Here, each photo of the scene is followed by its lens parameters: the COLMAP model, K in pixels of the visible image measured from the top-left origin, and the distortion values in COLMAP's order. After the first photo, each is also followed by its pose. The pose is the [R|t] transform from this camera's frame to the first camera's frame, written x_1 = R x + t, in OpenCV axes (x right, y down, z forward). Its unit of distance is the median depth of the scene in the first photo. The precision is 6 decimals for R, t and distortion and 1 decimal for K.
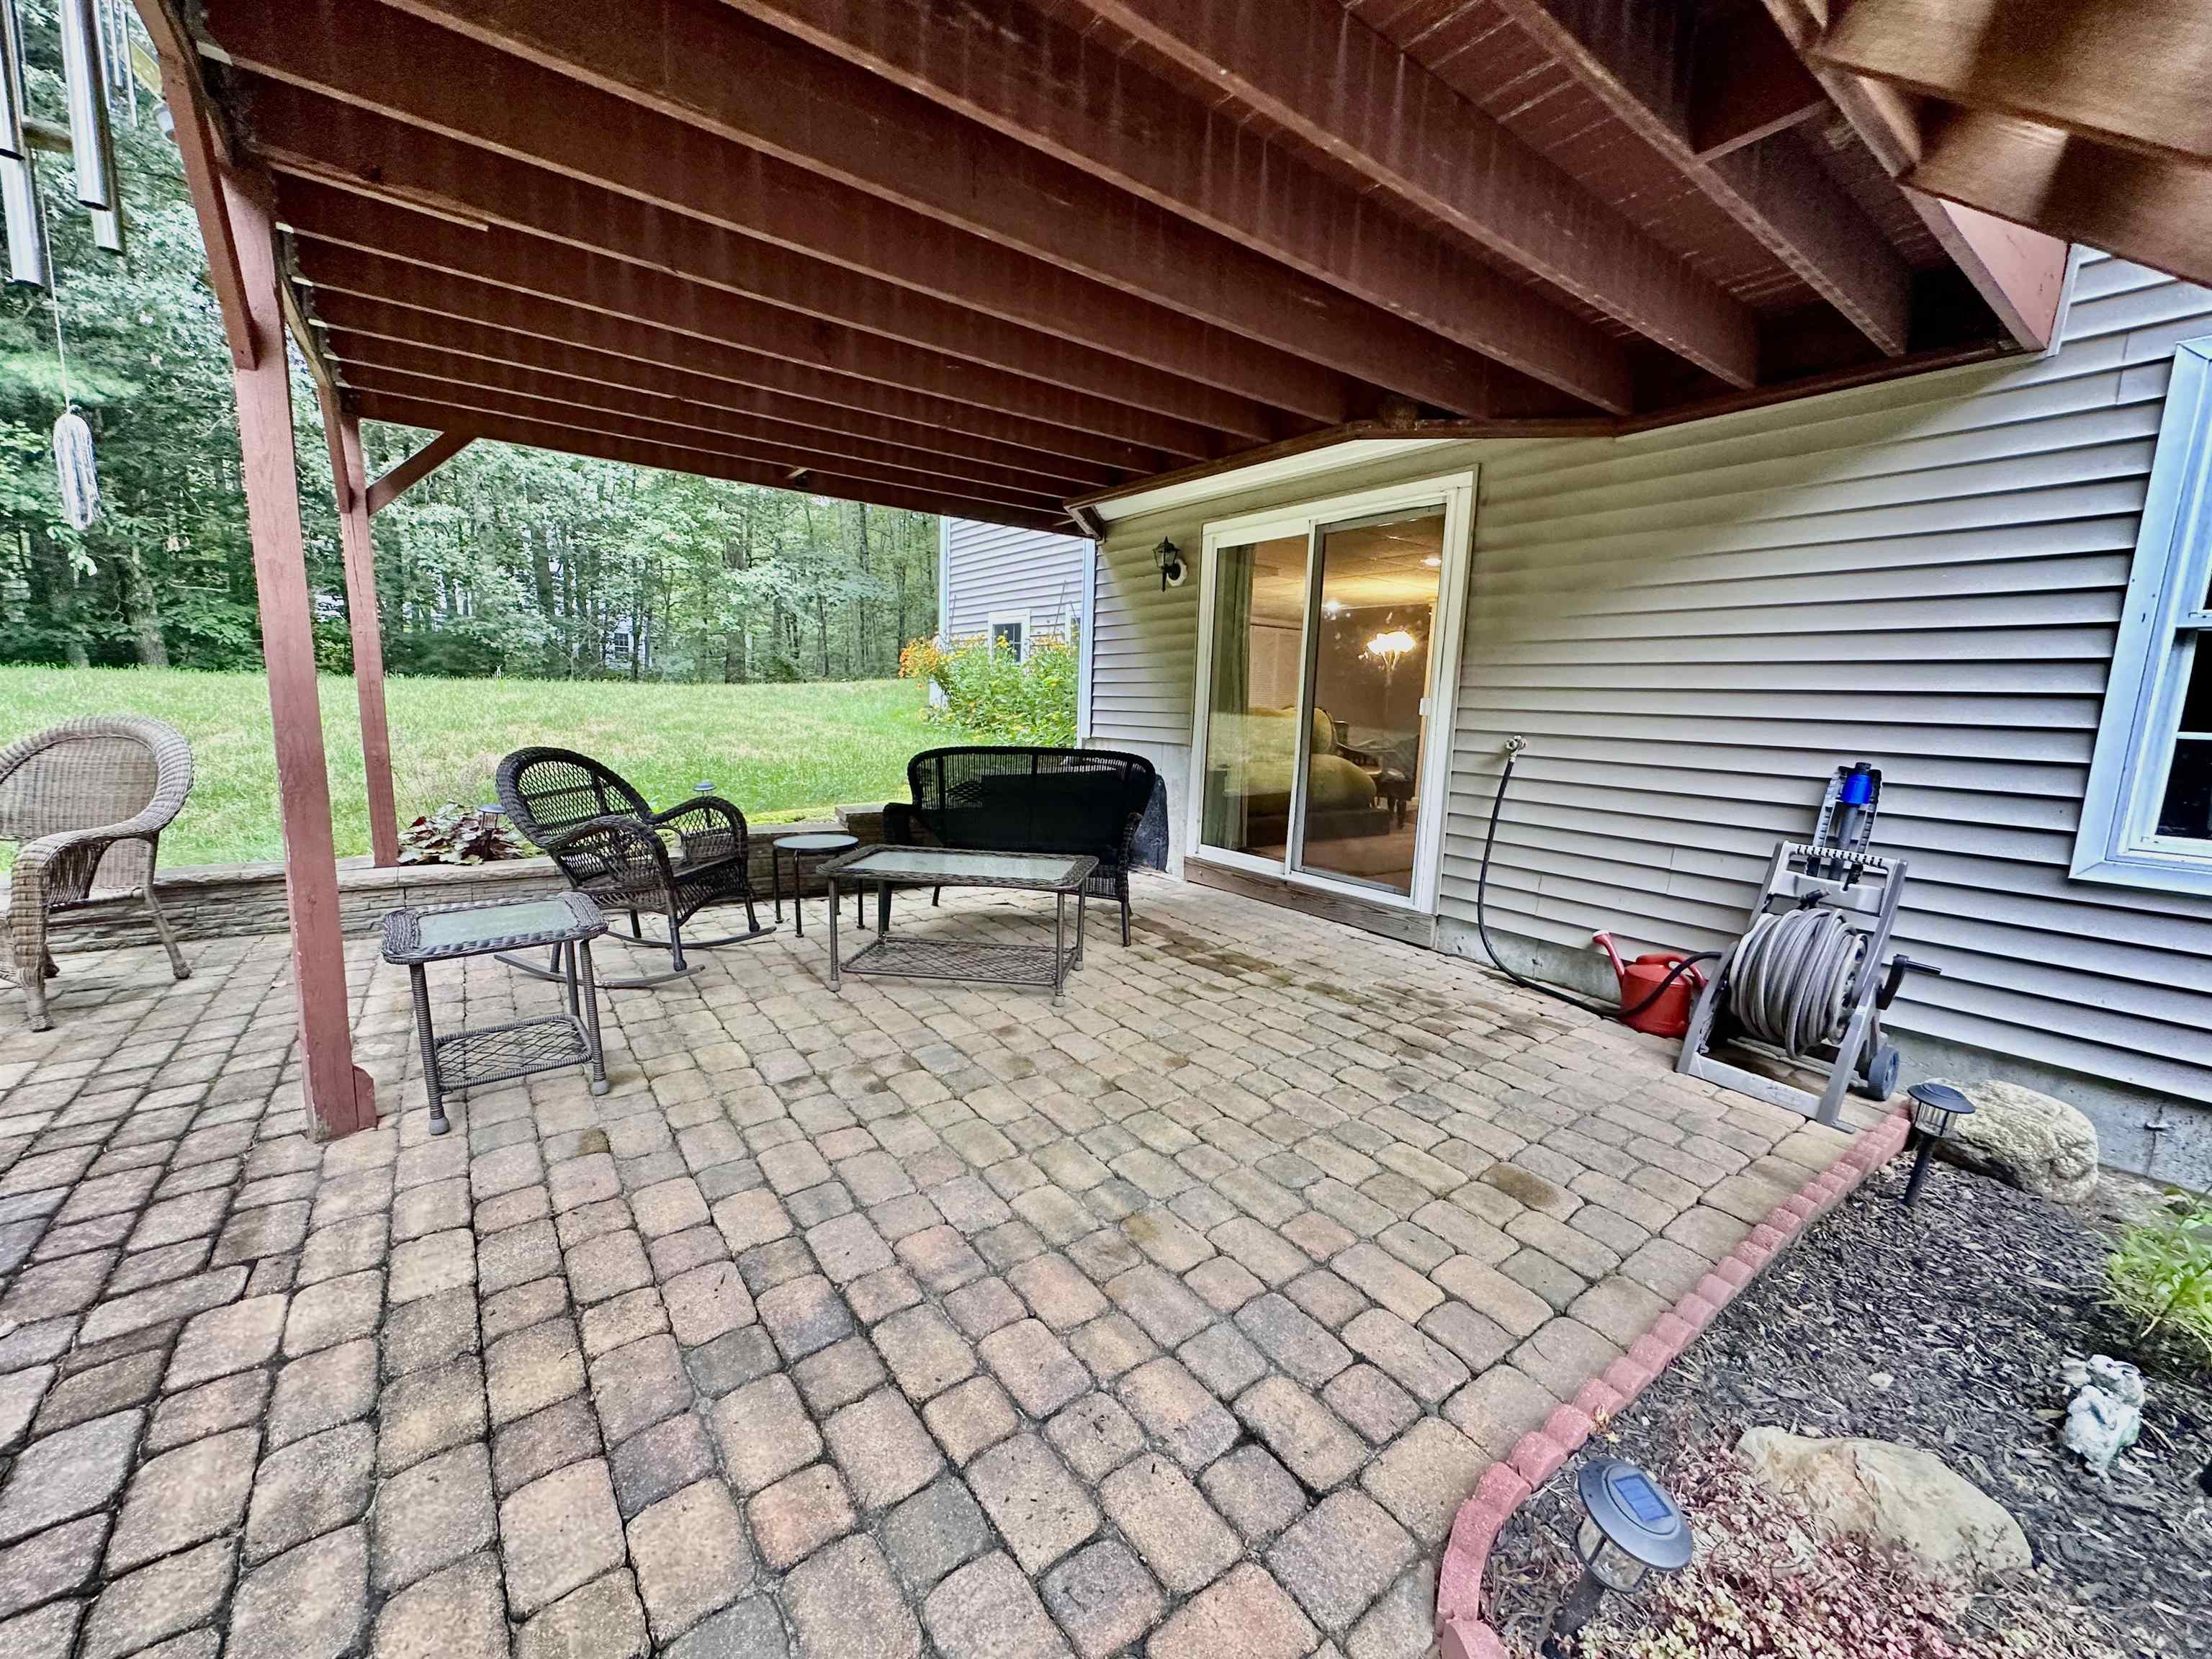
lens RADIAL K [[876.9, 0, 1103.2], [0, 876.9, 825.3], [0, 0, 1]] dist [-0.000545, -0.000020]
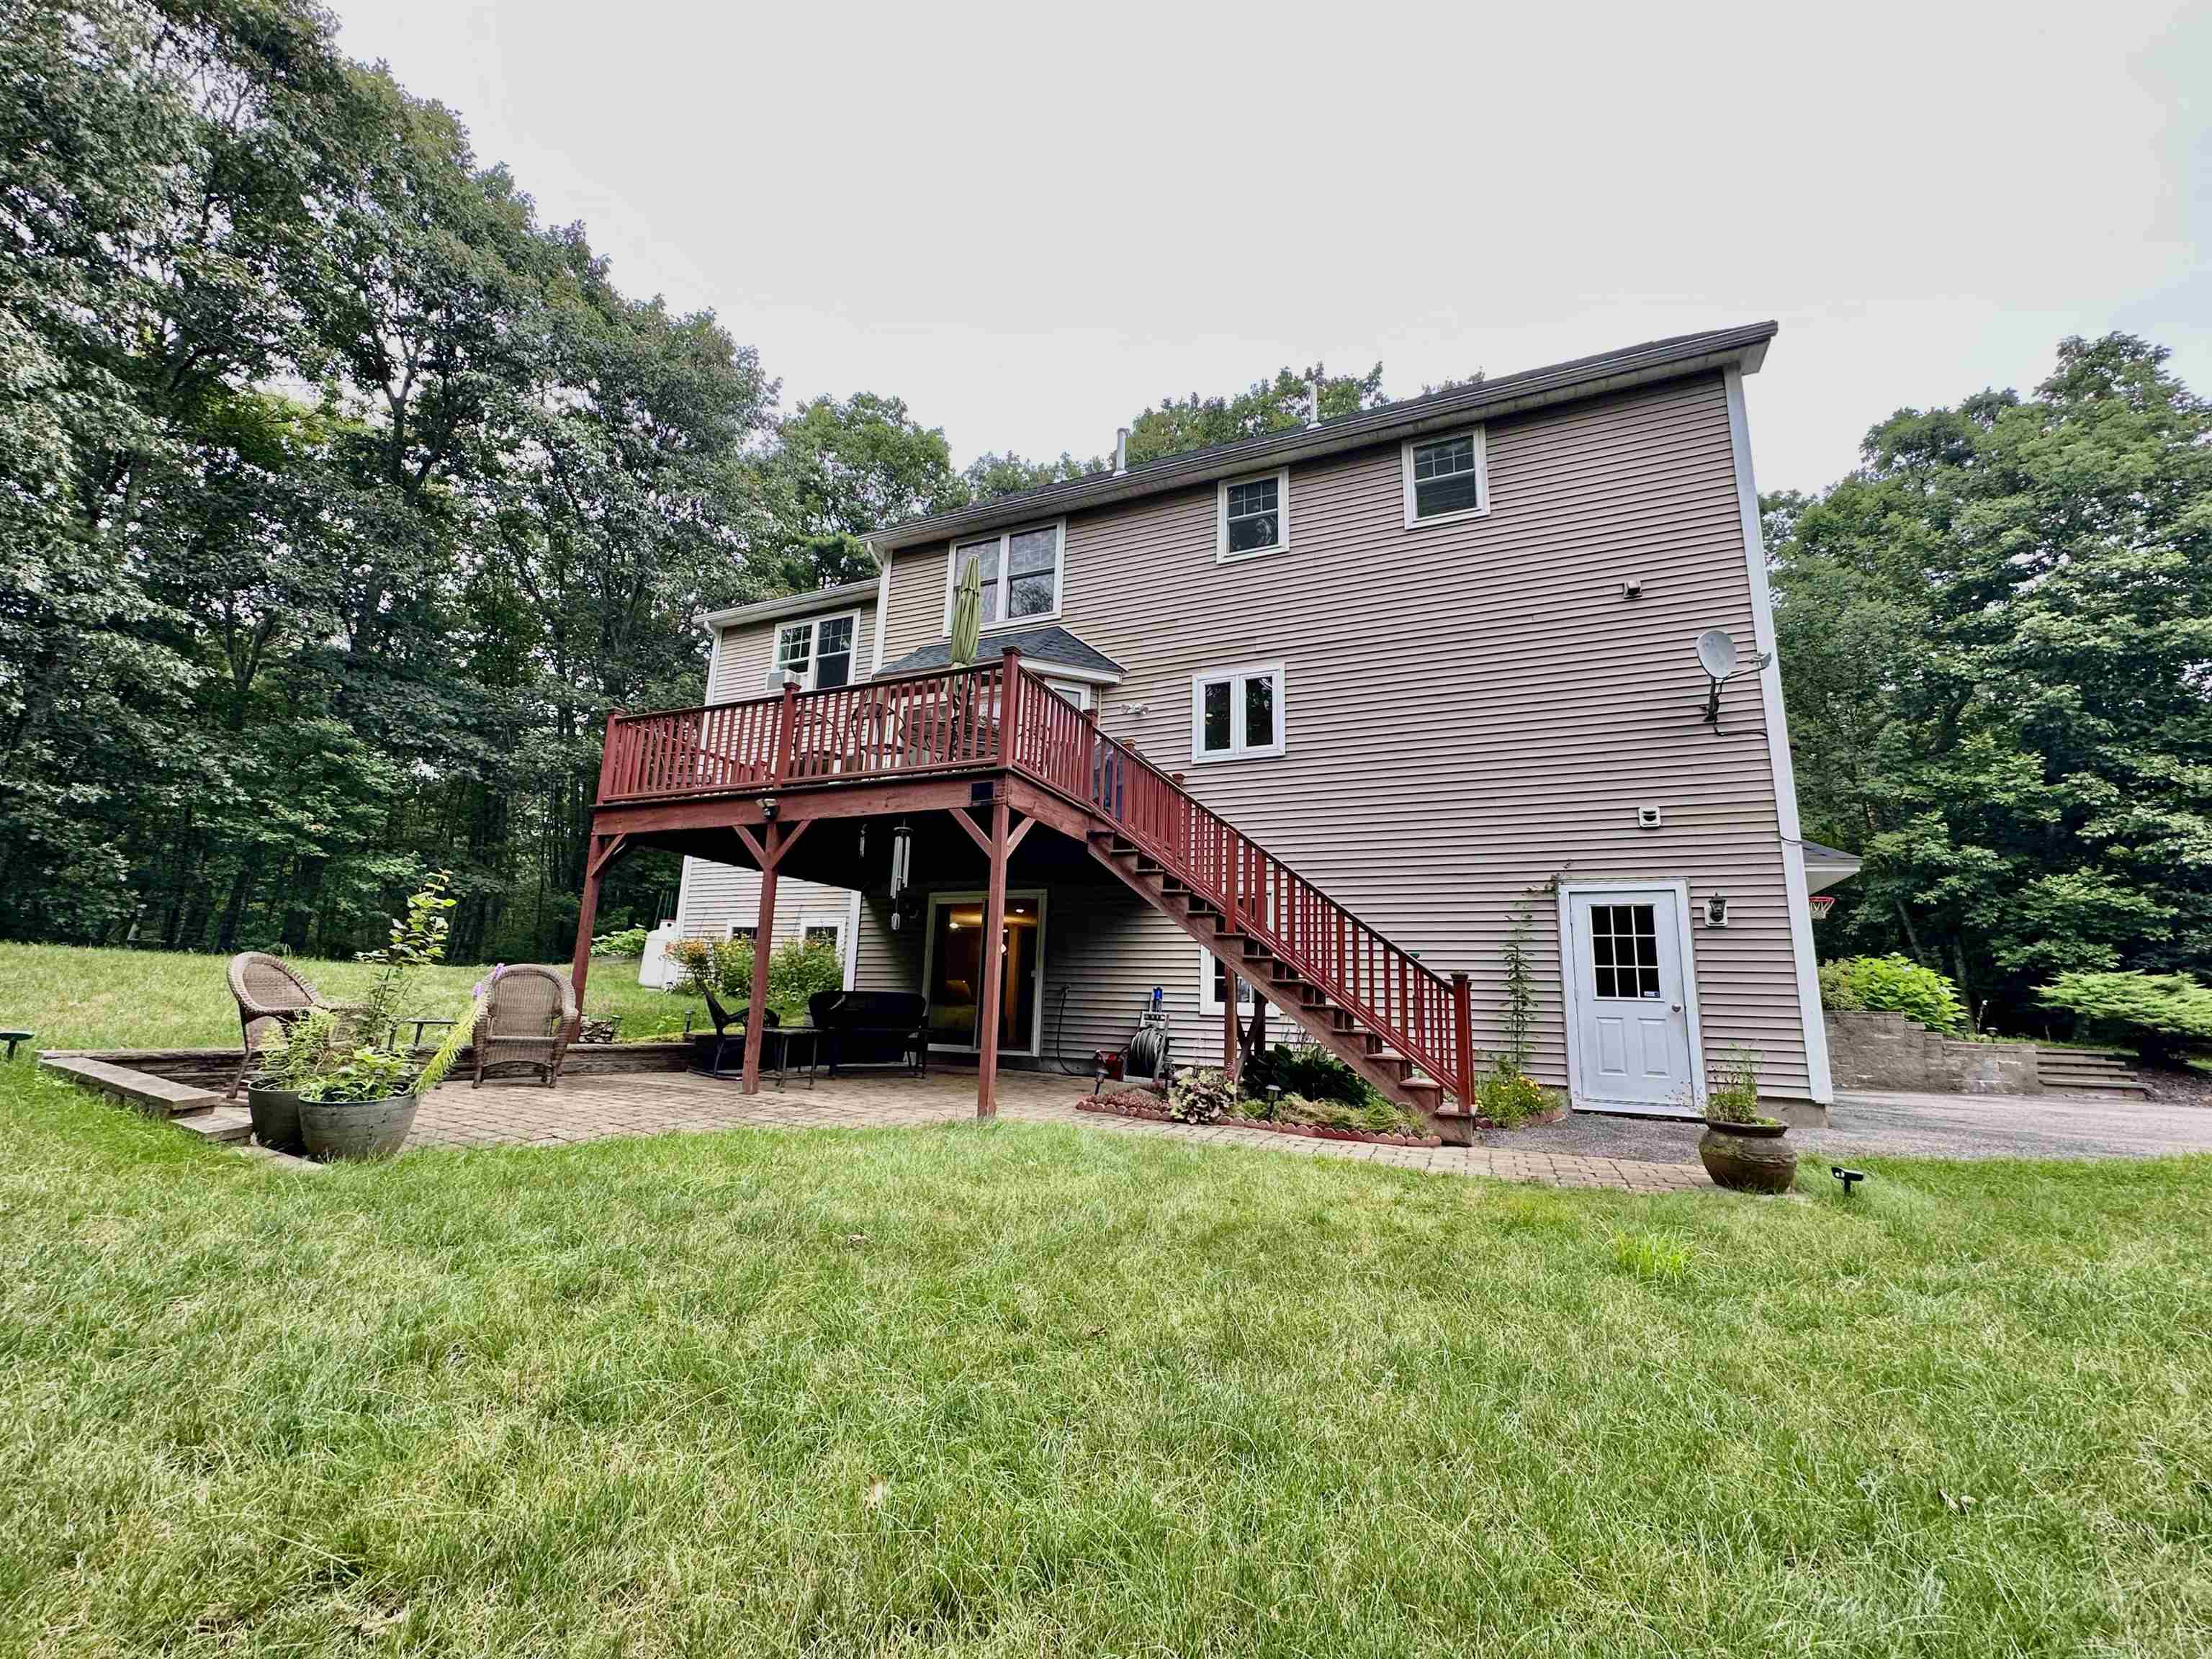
lens RADIAL K [[876.9, 0, 1101.1], [0, 876.9, 835.5], [0, 0, 1]] dist [-0.000545, -0.000020]
pose [[0.857288, 0.099606, 0.505110, -1.156534], [0.073518, 0.947367, -0.311595, 0.424559], [-0.509561, 0.304261, 0.804843, -1.880946]]
